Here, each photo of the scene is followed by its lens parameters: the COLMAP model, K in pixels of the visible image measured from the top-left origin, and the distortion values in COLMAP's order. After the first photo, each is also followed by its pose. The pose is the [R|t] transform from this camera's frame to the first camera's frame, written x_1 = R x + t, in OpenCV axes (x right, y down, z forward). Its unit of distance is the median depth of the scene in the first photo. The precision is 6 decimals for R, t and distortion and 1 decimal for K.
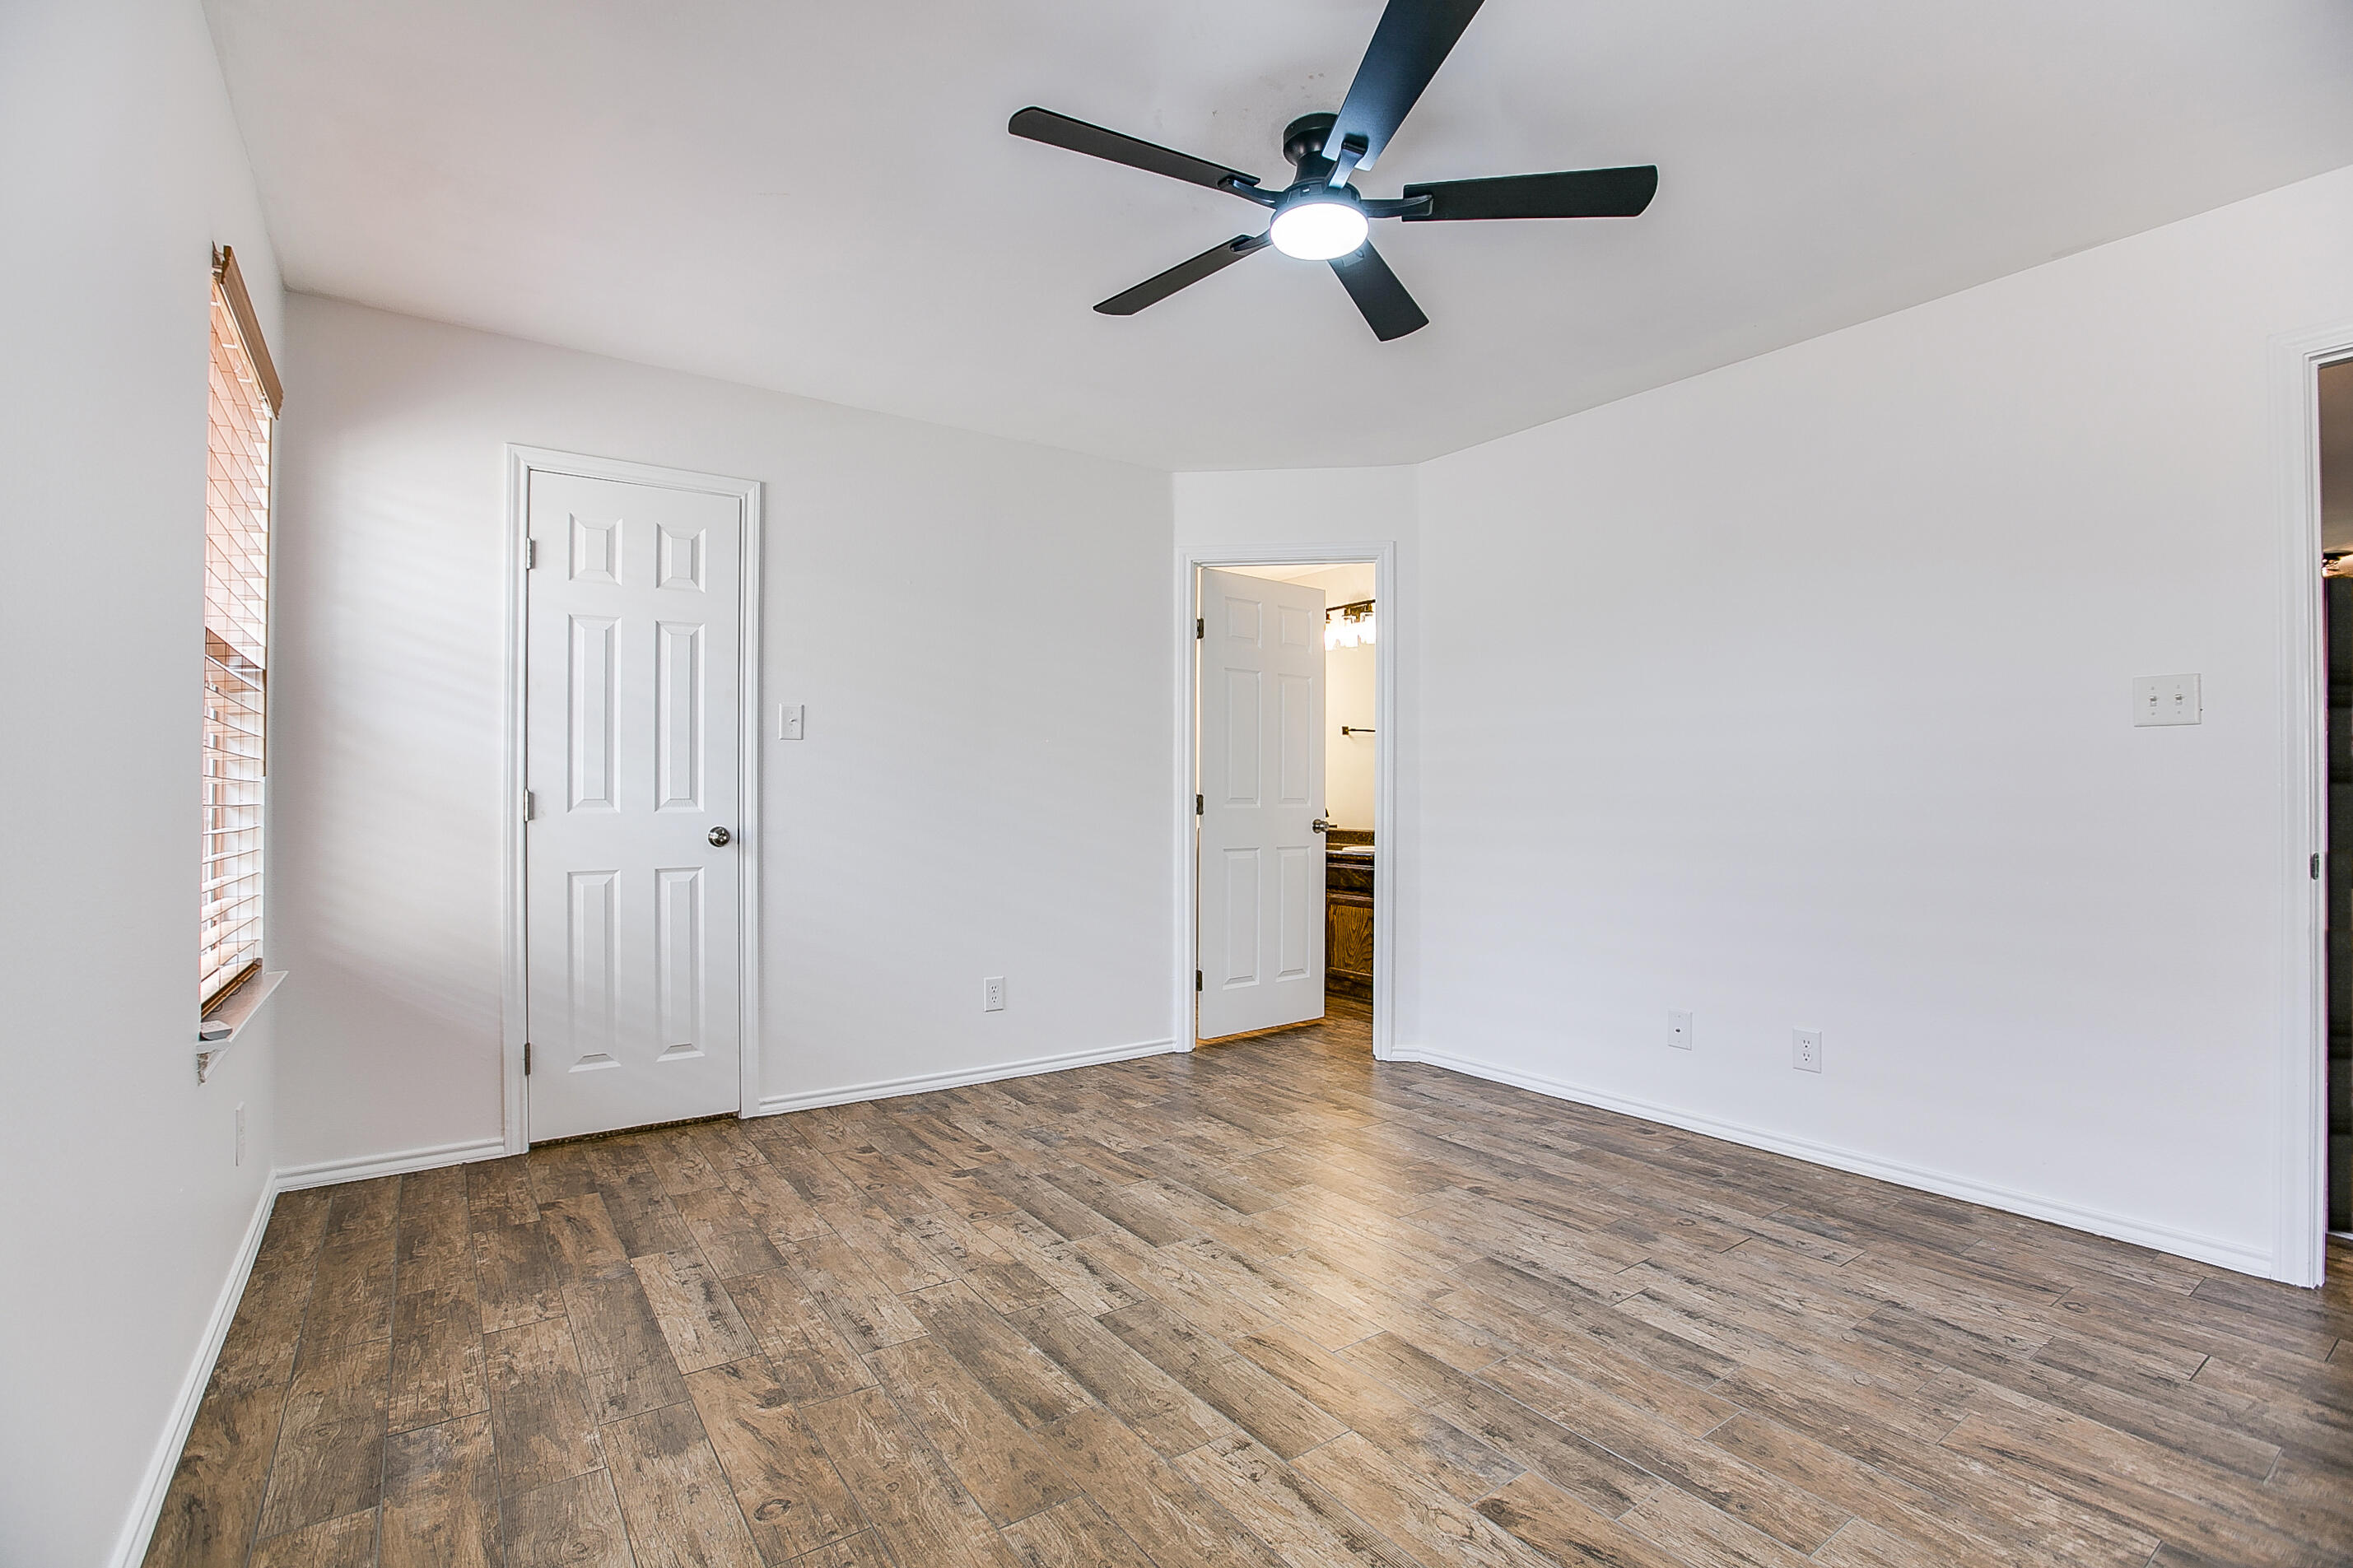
lens RADIAL K [[1074.7, 0, 1174.2], [0, 1074.7, 798.3], [0, 0, 1]] dist [-0.071408, 0.035644]
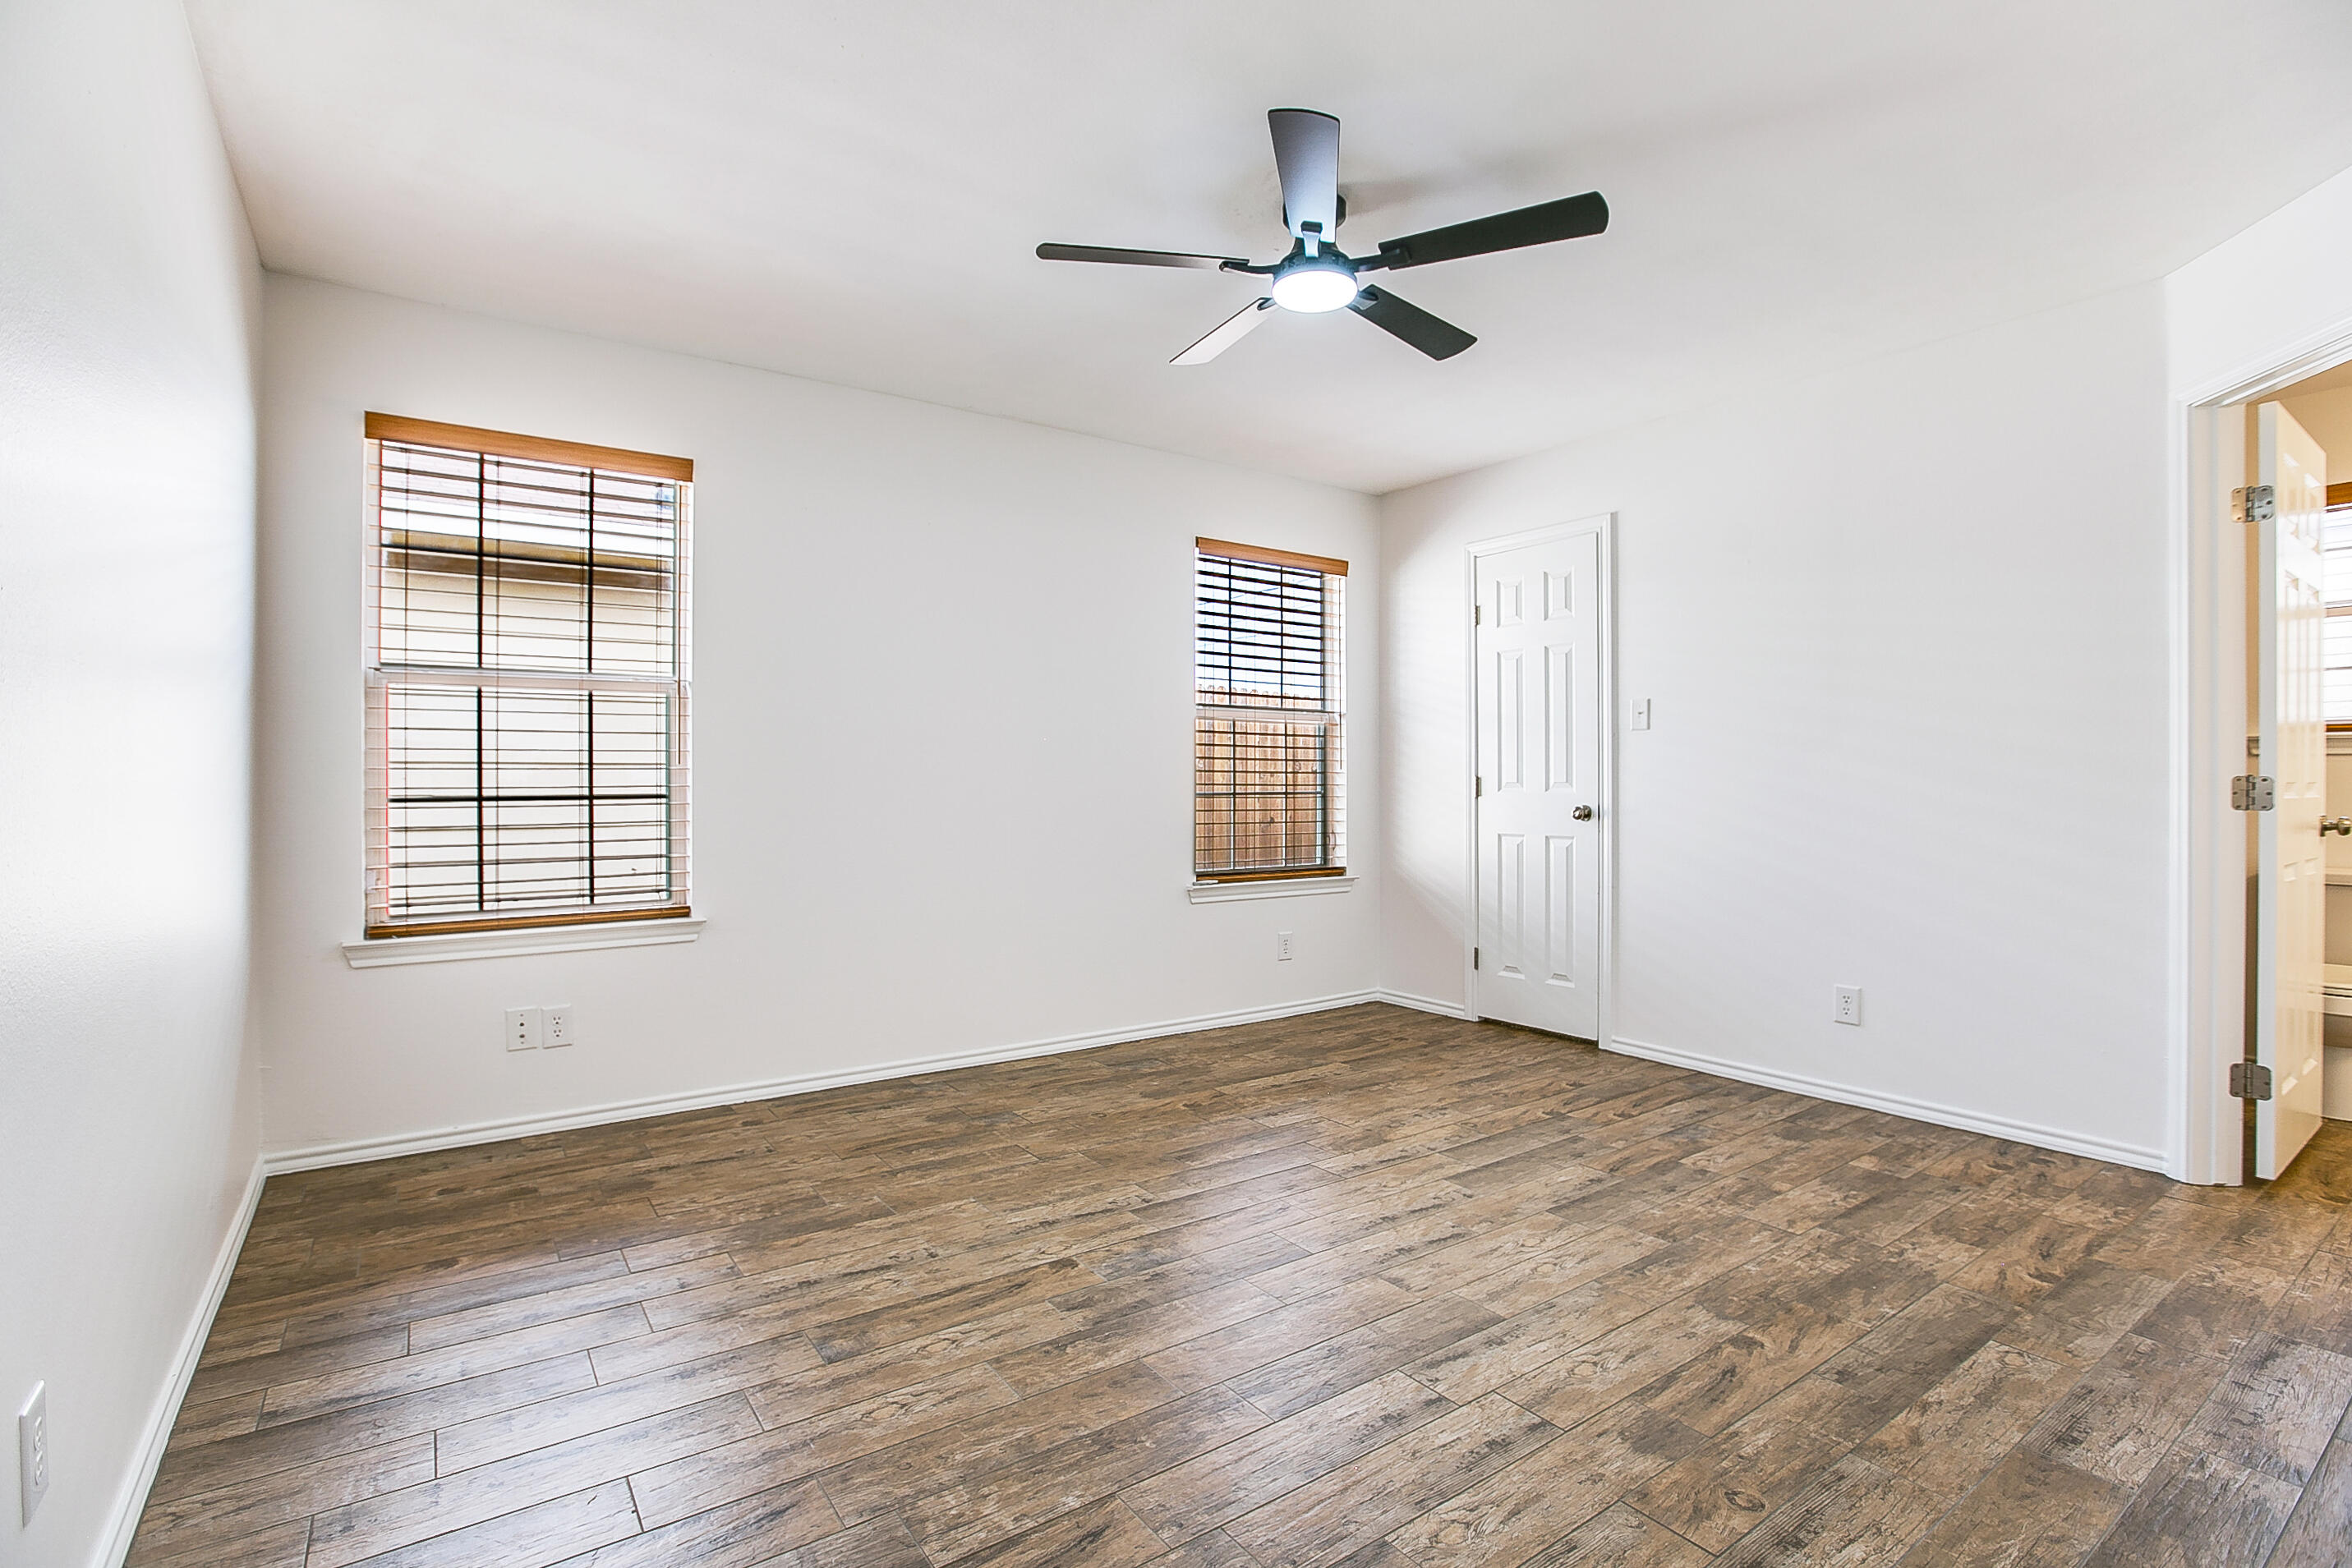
lens RADIAL K [[1093.7, 0, 1176.0], [0, 1093.7, 784.0], [0, 0, 1]] dist [-0.021069, 0.000637]
pose [[0.003753, 0.002671, -0.999989, 0.925596], [0.000265, 0.999996, 0.002672, -0.000707], [0.999993, -0.000275, 0.003752, 0.575788]]
